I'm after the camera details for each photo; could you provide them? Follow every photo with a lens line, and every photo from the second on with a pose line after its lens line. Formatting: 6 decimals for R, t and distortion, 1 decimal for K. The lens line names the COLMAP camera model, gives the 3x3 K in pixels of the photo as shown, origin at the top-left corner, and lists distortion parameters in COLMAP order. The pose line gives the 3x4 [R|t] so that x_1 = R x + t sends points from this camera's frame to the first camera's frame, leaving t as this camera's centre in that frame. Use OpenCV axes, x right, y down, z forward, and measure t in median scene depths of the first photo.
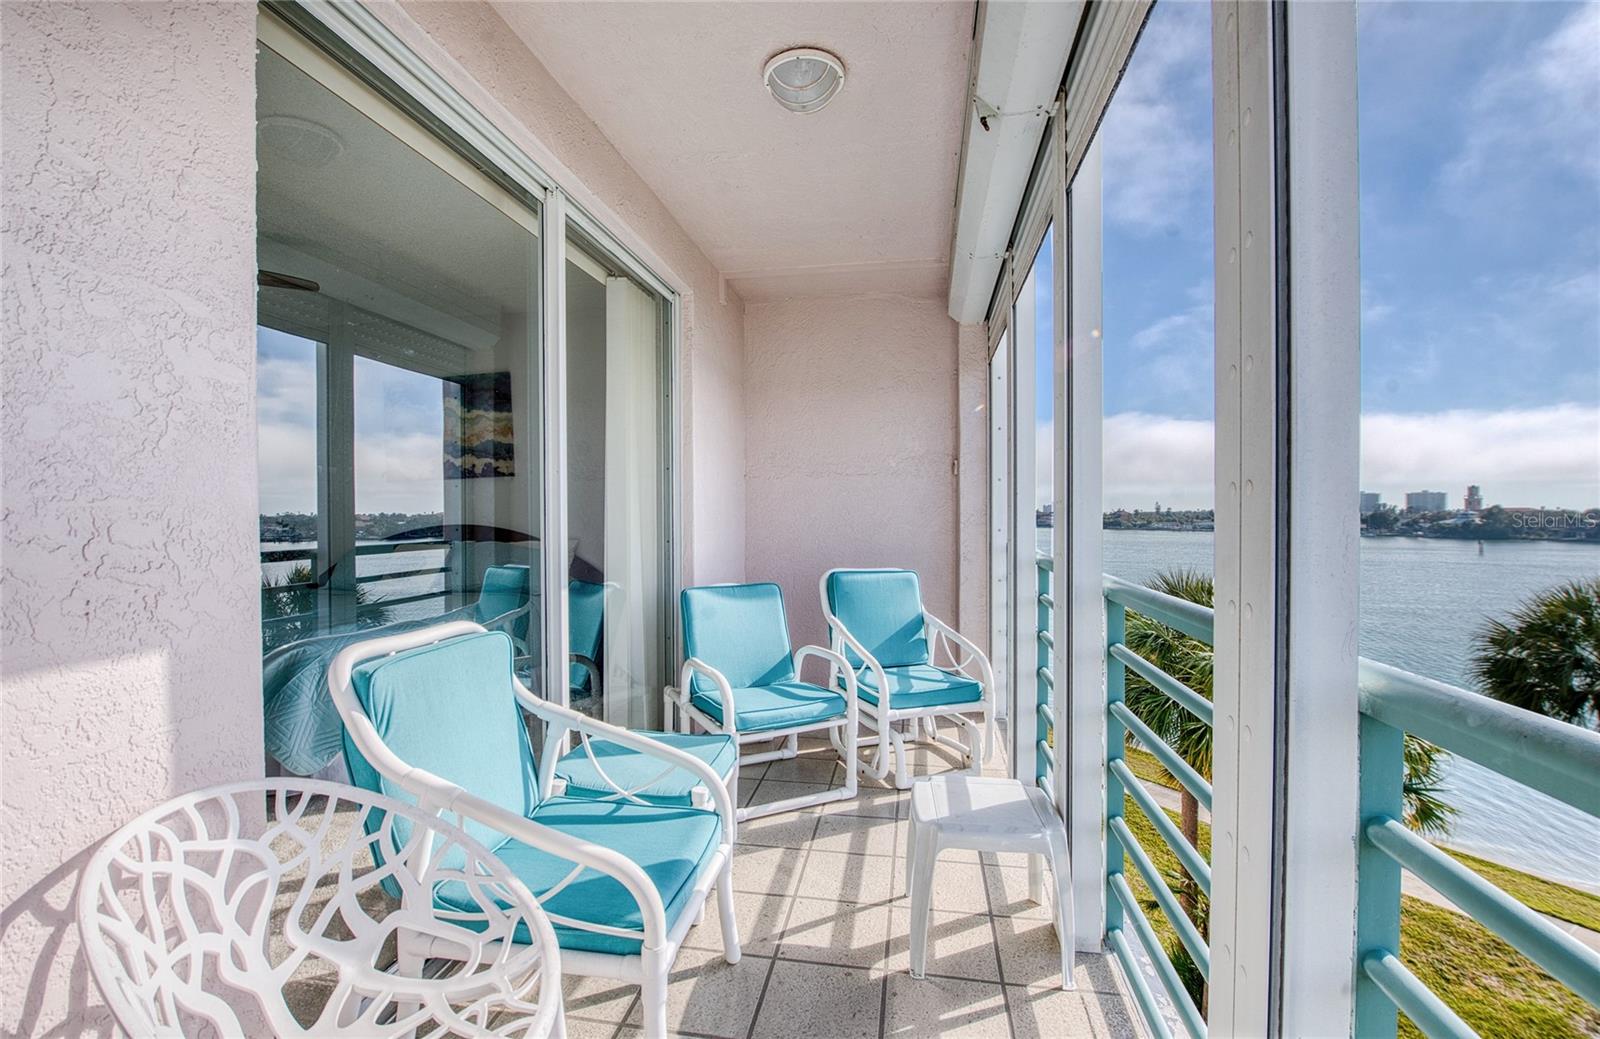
lens RADIAL K [[698.4, 0, 815.9], [0, 698.4, 516.9], [0, 0, 1]] dist [-0.012445, -0.001967]
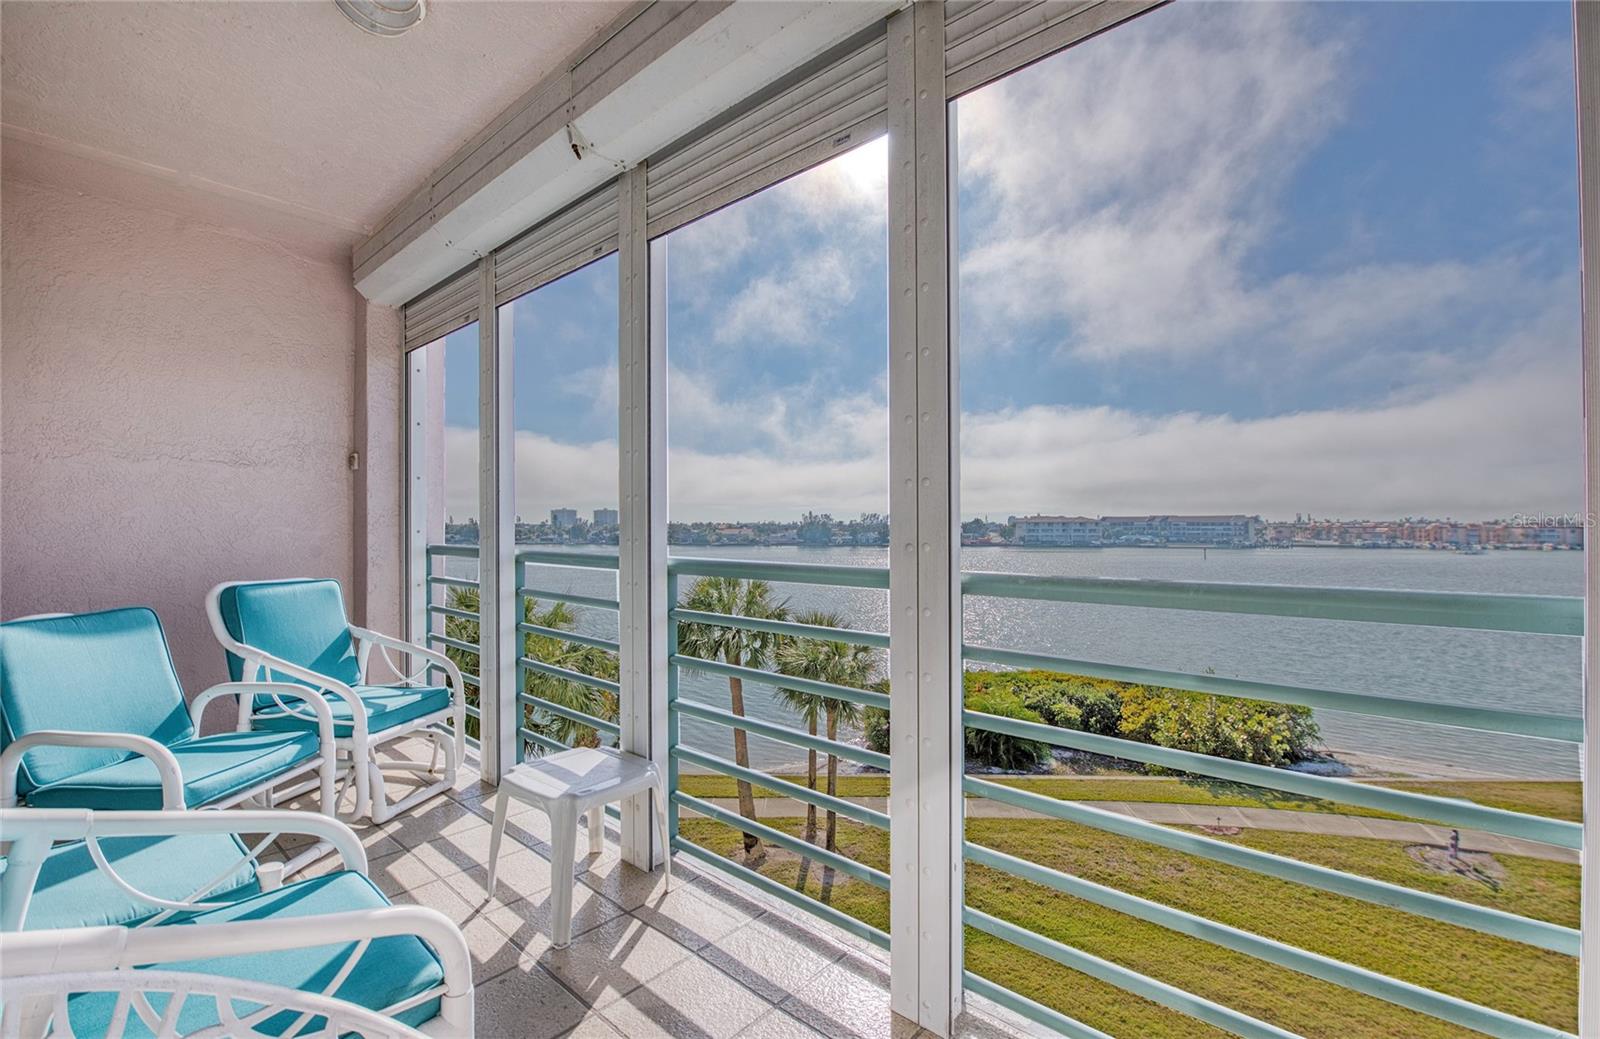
lens RADIAL K [[698.4, 0, 803.0], [0, 698.4, 517.0], [0, 0, 1]] dist [-0.012445, -0.001967]
pose [[0.523470, 0.007115, 0.852015, -0.305062], [0.011525, 0.999815, -0.015429, 0.022754], [-0.851966, 0.017896, 0.523290, 0.077822]]
